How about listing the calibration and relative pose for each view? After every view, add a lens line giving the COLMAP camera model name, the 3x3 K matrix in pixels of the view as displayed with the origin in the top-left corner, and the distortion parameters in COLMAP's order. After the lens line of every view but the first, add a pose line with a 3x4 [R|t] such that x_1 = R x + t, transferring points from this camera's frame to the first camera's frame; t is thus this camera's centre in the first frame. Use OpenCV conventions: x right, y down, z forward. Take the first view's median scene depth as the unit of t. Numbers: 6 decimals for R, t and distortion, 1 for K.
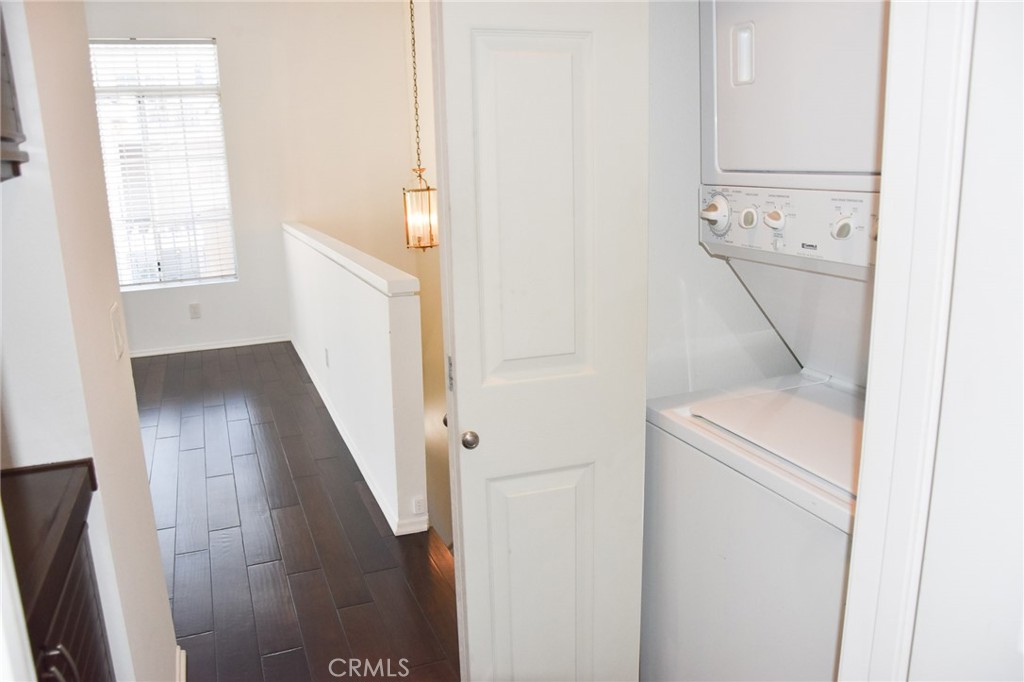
lens RADIAL K [[802.2, 0, 519.2], [0, 802.2, 349.2], [0, 0, 1]] dist [-0.150183, 0.100602]
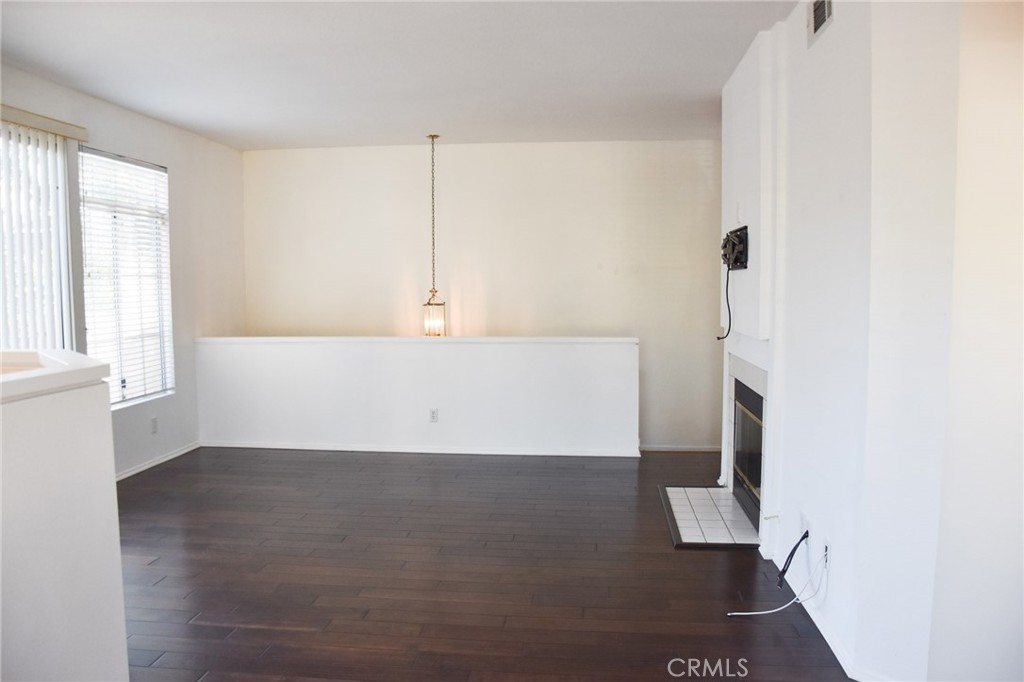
lens RADIAL K [[802.2, 0, 514.2], [0, 802.2, 358.6], [0, 0, 1]] dist [-0.150183, 0.100602]
pose [[0.477194, -0.057008, 0.876947, -1.117134], [0.197552, 0.979312, -0.043836, 0.002161], [-0.856306, 0.194161, 0.478583, 0.117857]]
